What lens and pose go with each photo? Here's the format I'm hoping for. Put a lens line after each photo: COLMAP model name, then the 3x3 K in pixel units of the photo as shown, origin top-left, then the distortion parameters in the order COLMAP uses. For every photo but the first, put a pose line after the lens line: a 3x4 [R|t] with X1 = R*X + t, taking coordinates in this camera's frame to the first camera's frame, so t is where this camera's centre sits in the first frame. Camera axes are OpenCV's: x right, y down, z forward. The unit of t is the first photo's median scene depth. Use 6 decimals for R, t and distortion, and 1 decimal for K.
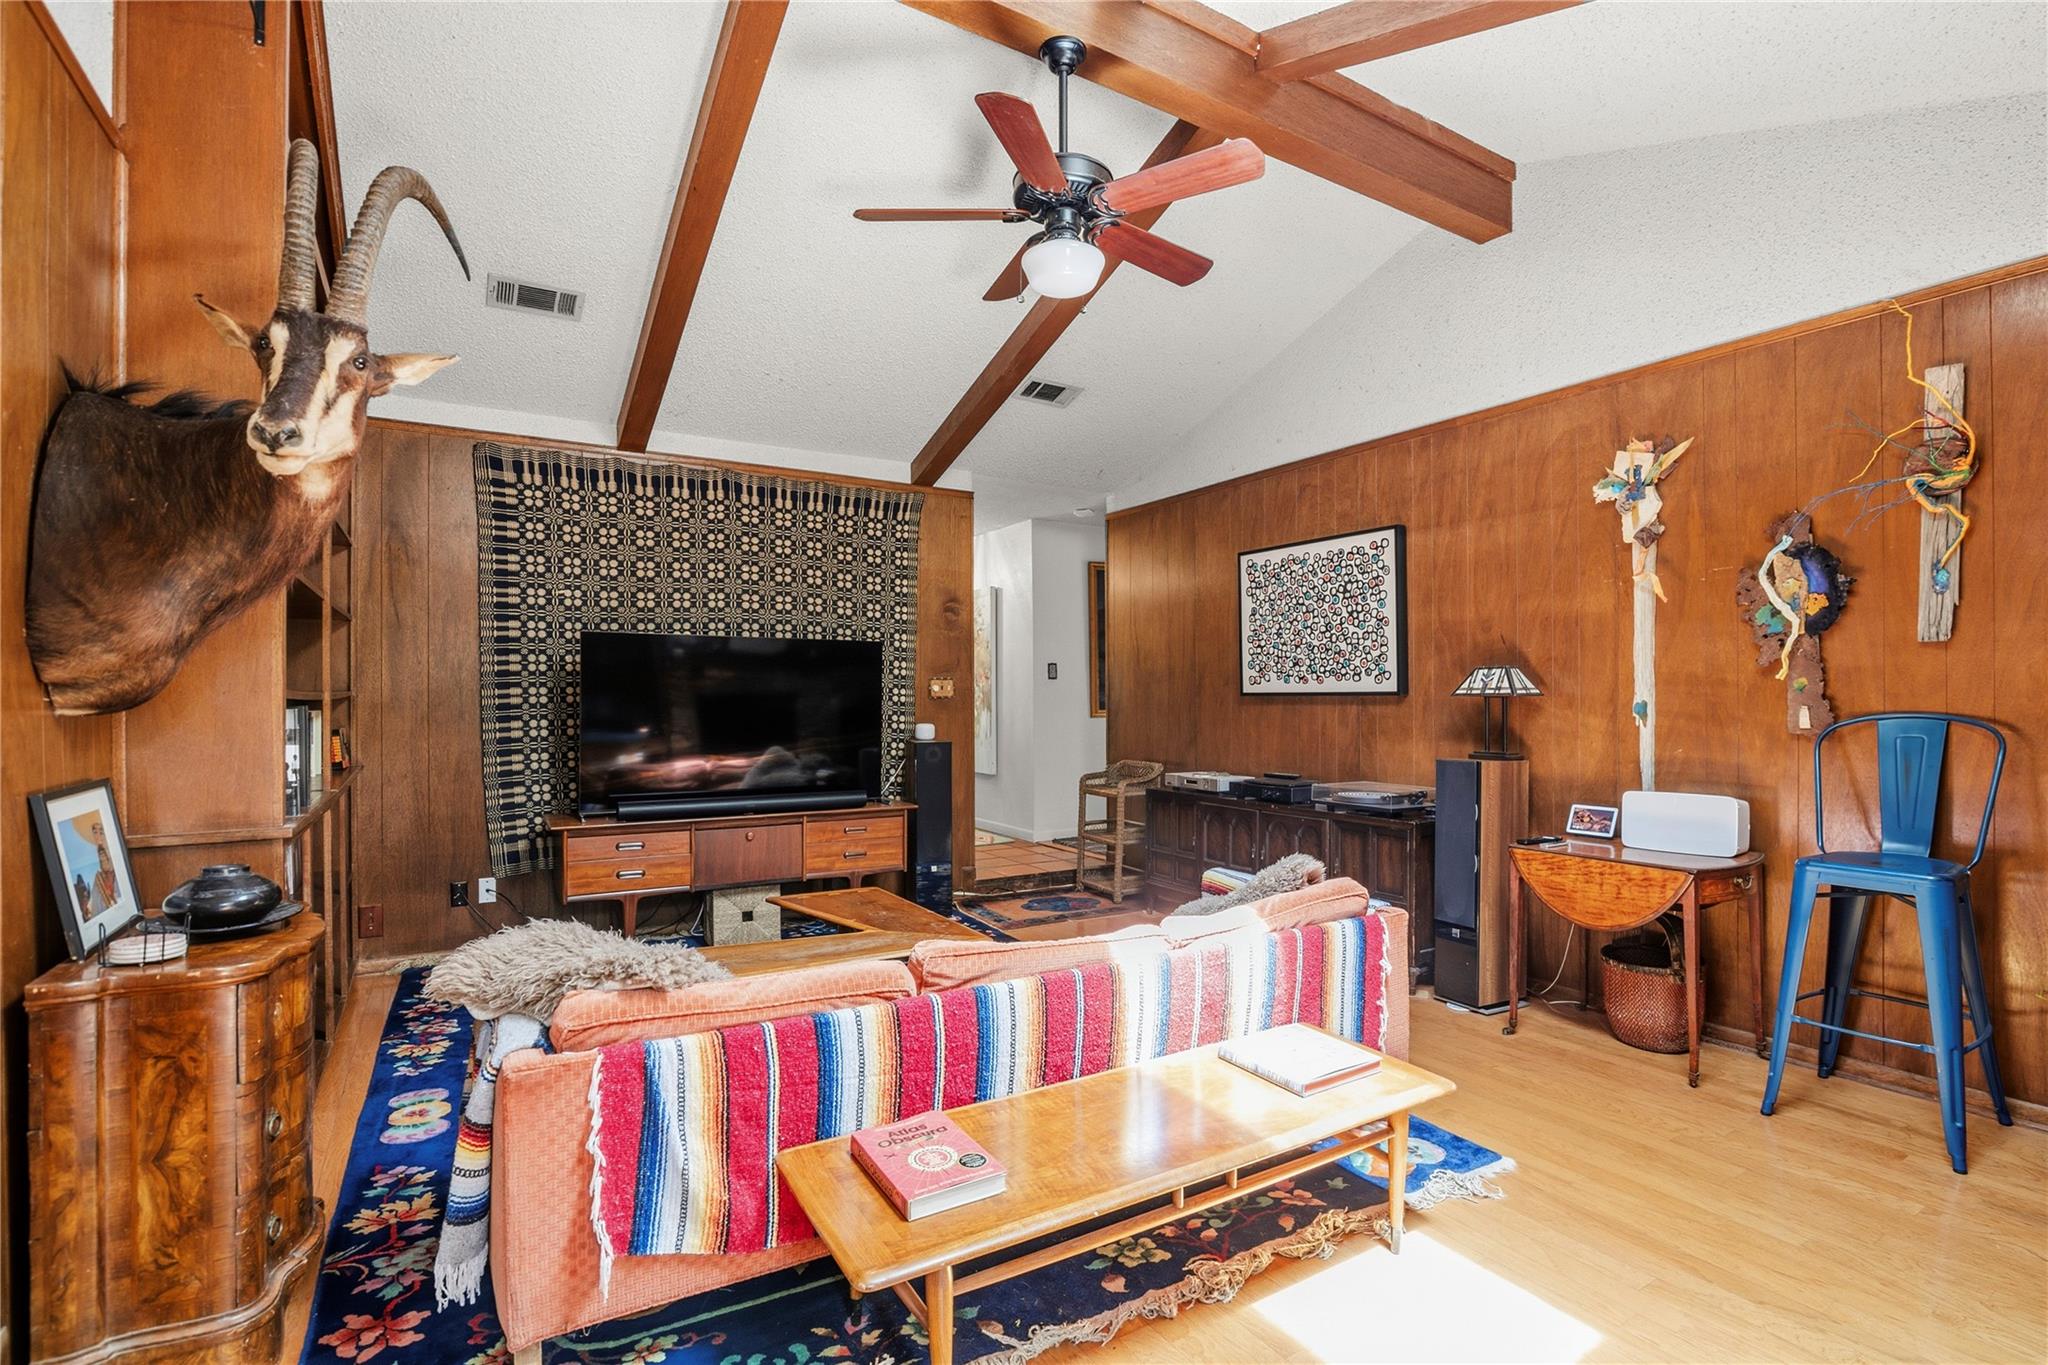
lens RADIAL K [[958.3, 0, 1040.1], [0, 958.3, 691.1], [0, 0, 1]] dist [-0.023670, 0.002104]
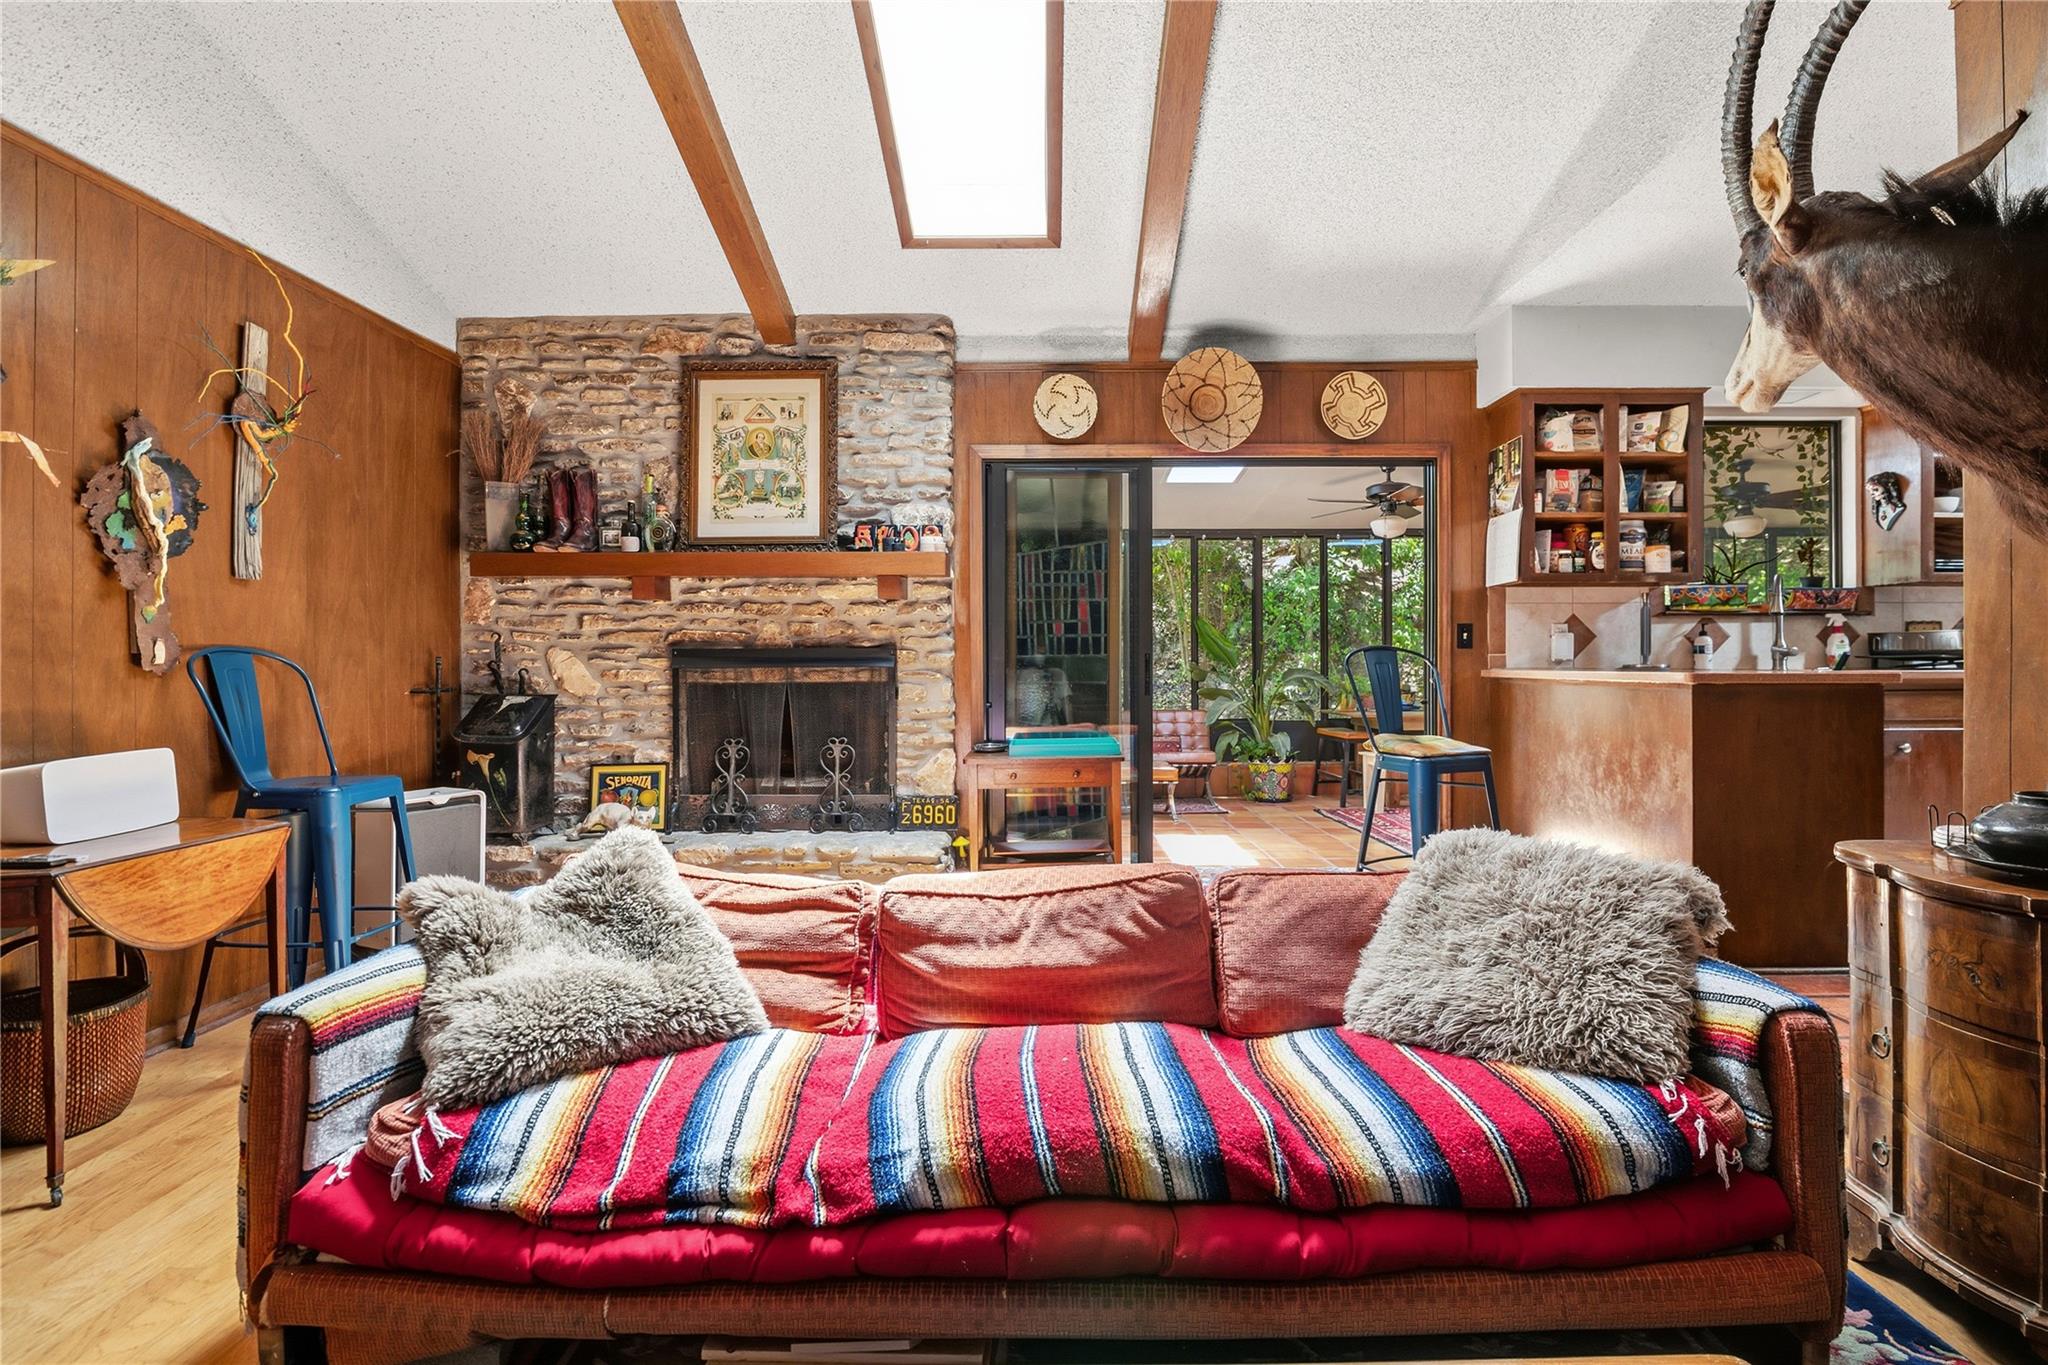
lens RADIAL K [[958.3, 0, 1050.8], [0, 958.3, 661.8], [0, 0, 1]] dist [-0.023670, 0.002104]
pose [[-0.846126, 0.005907, 0.532951, -0.323038], [0.003837, 0.999980, -0.004992, 0.040924], [-0.532970, -0.002179, -0.846131, 1.167704]]
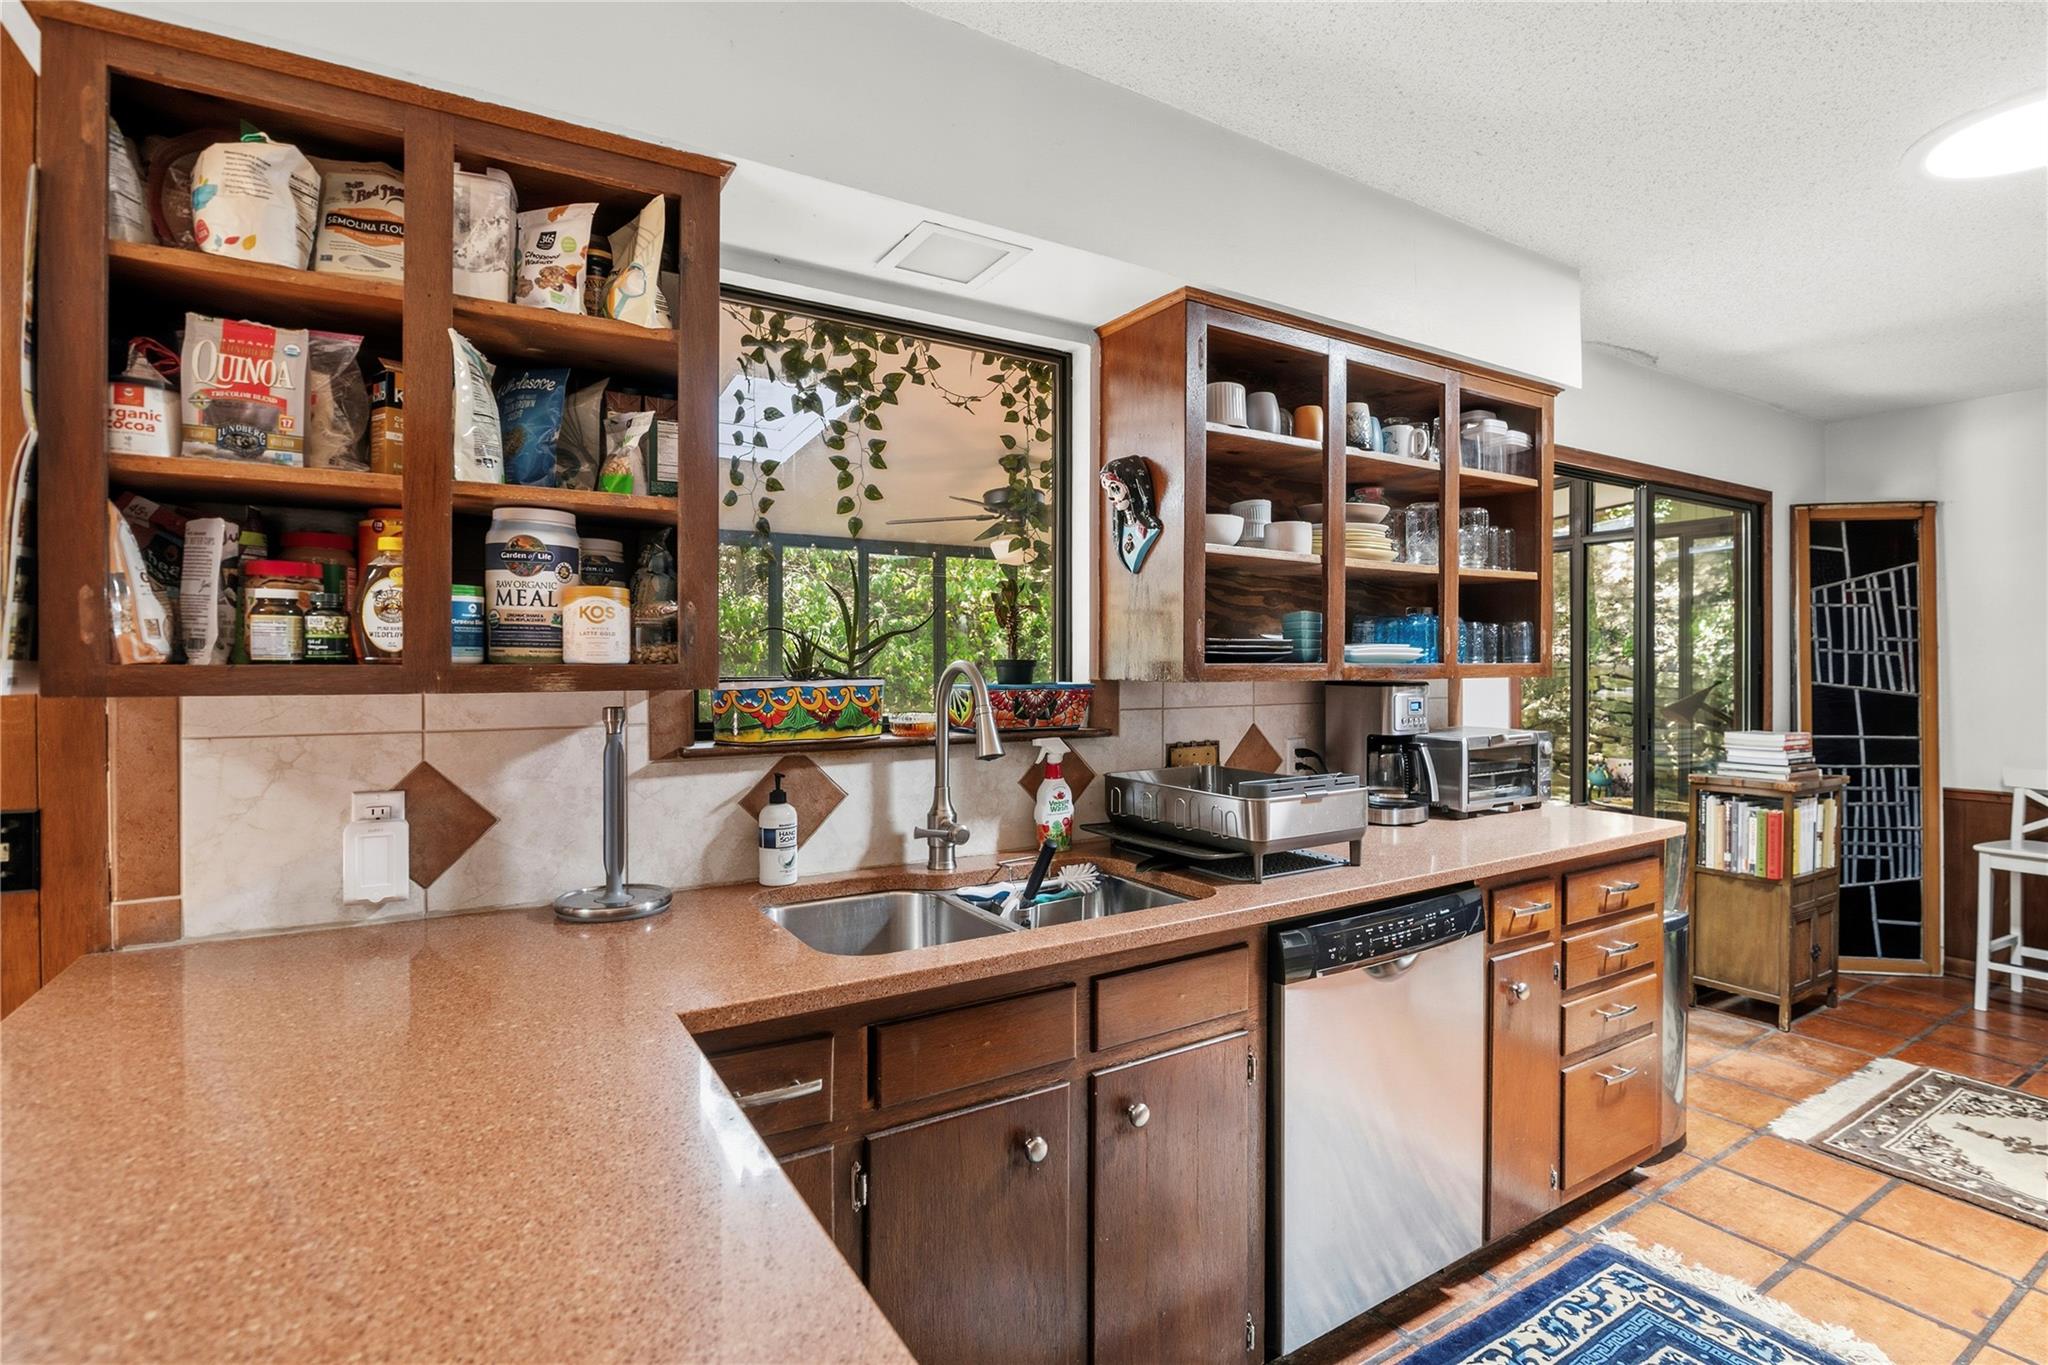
lens RADIAL K [[958.3, 0, 1033.5], [0, 958.3, 674.9], [0, 0, 1]] dist [-0.023670, 0.002104]
pose [[-0.999949, 0.003217, 0.009573, -0.530892], [0.003293, 0.999963, 0.007954, -0.070166], [-0.009548, 0.007985, -0.999923, 0.181614]]
